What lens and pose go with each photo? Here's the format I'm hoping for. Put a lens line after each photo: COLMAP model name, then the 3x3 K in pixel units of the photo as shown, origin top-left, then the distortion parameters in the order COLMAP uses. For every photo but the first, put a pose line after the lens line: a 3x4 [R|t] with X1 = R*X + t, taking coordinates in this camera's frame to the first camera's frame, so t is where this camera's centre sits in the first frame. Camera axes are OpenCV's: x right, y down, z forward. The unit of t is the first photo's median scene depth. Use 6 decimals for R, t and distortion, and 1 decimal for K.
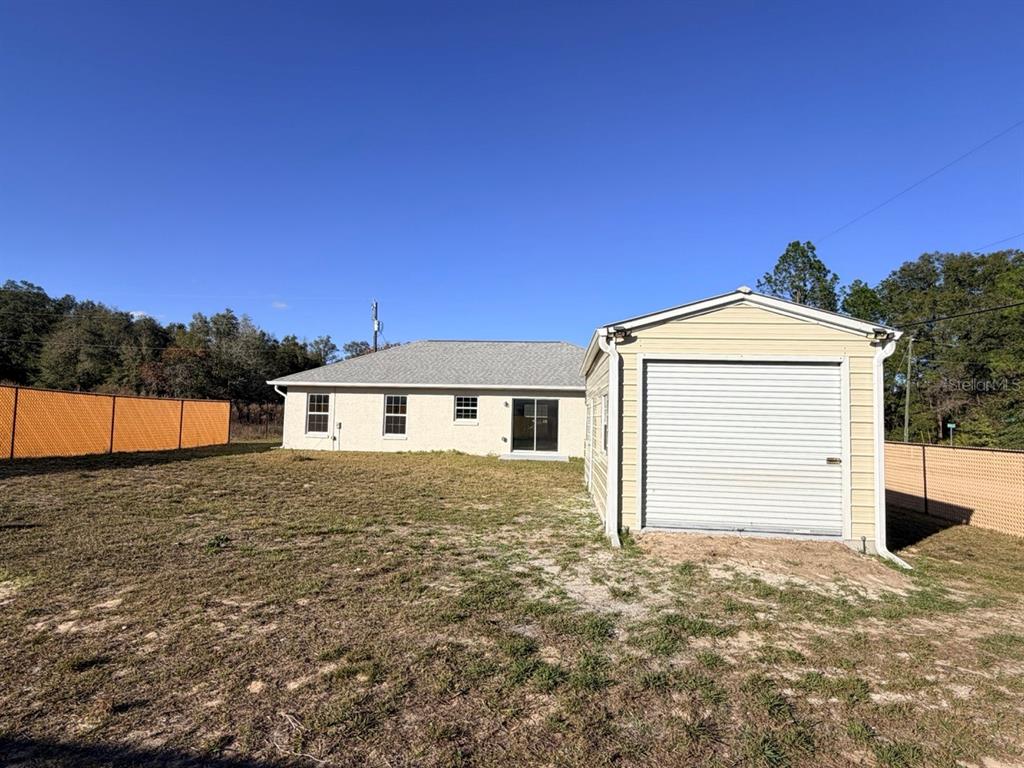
lens RADIAL K [[535.5, 0, 510.8], [0, 535.5, 384.0], [0, 0, 1]] dist [-0.001066, -0.000041]
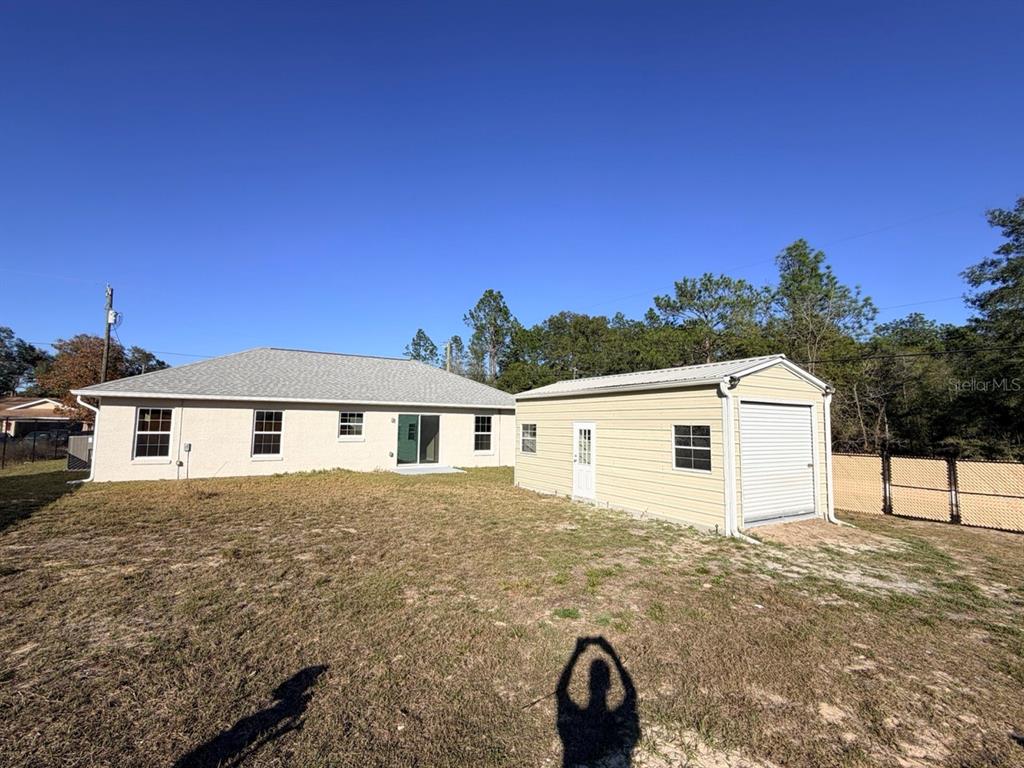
lens RADIAL K [[459.9, 0, 509.5], [0, 459.9, 385.4], [0, 0, 1]] dist [-0.000973, -0.000015]
pose [[0.807891, 0.036600, 0.588195, -0.351762], [-0.030053, 0.999330, -0.020905, -0.016850], [-0.588566, -0.000788, 0.808449, 0.156218]]
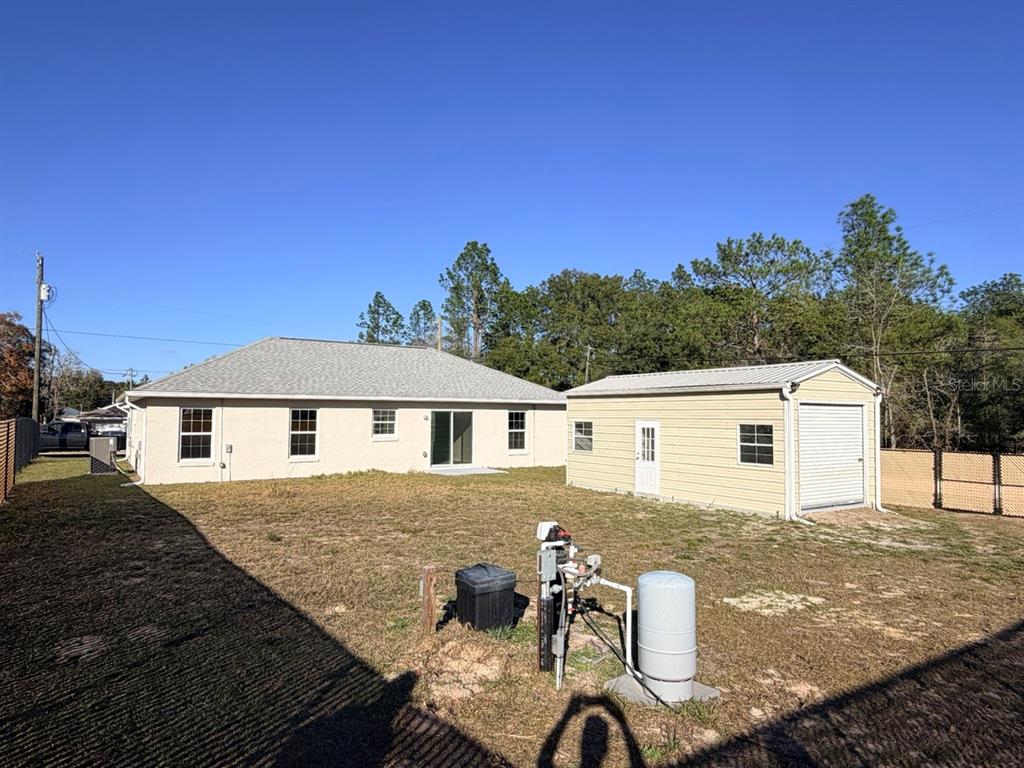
lens RADIAL K [[627.6, 0, 505.4], [0, 627.6, 389.5], [0, 0, 1]] dist [-0.001454, 0.000339]
pose [[0.784747, 0.006724, 0.619779, -0.590020], [-0.025916, 0.999423, 0.021972, -0.039632], [-0.619274, -0.033305, 0.784469, 0.044345]]
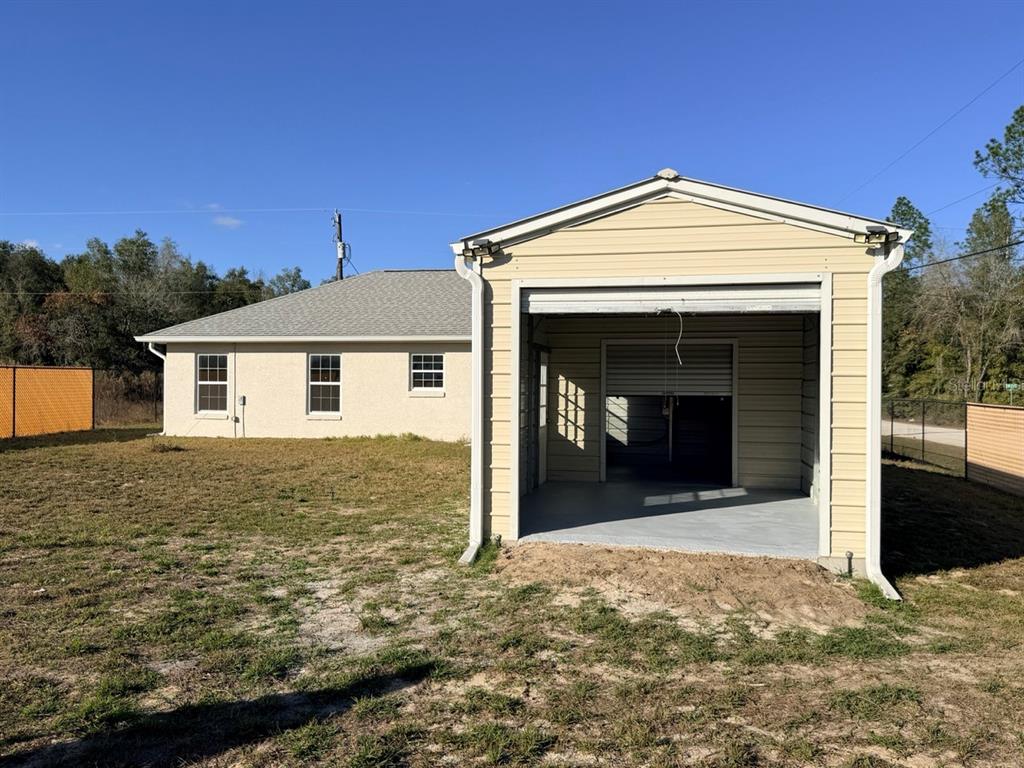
lens RADIAL K [[824.3, 0, 519.9], [0, 824.3, 386.7], [0, 0, 1]] dist [0.150704, -0.273506]
pose [[0.995224, -0.017294, -0.096076, 0.132645], [0.023056, 0.997981, 0.059187, 0.006070], [0.094858, -0.061120, 0.993613, -0.012098]]
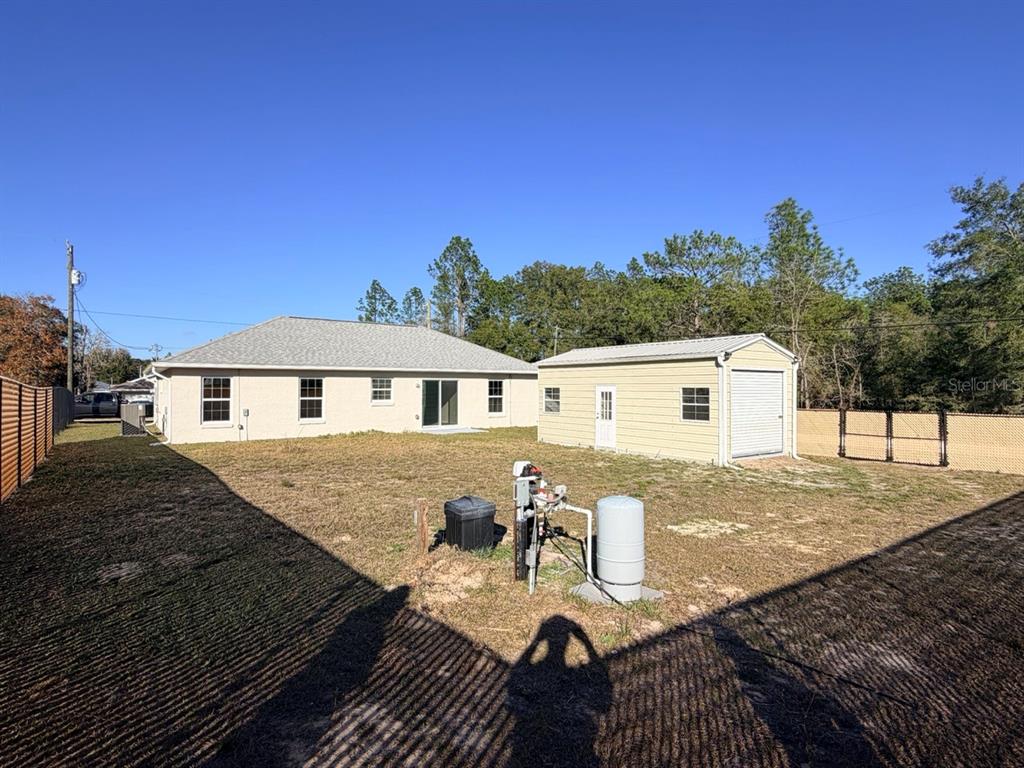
lens RADIAL K [[535.5, 0, 510.8], [0, 535.5, 384.0], [0, 0, 1]] dist [-0.001066, -0.000041]
pose [[0.754972, -0.018644, 0.655492, -0.591343], [-0.023805, 0.998158, 0.055808, -0.031203], [-0.655325, -0.057737, 0.753137, 0.042584]]
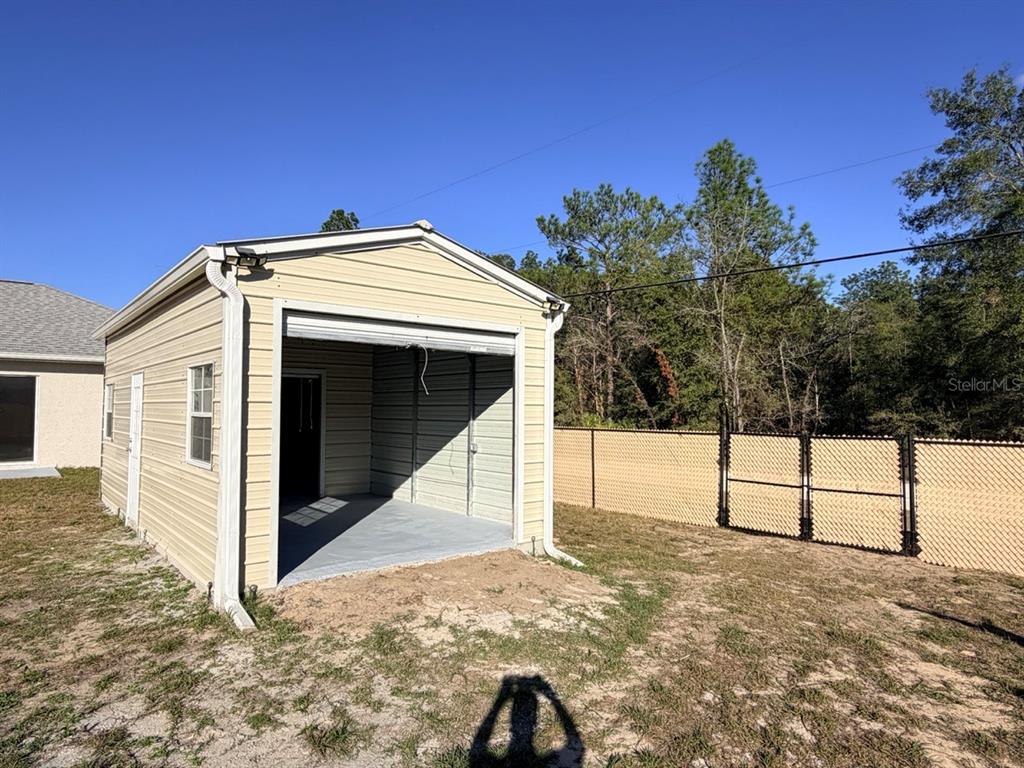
lens RADIAL K [[614.5, 0, 513.5], [0, 614.5, 384.8], [0, 0, 1]] dist [0.000952, -0.002148]
pose [[0.703544, 0.005867, 0.710628, -0.025801], [-0.030931, 0.999271, 0.022372, 0.006668], [-0.709978, -0.037721, 0.703212, 0.121705]]
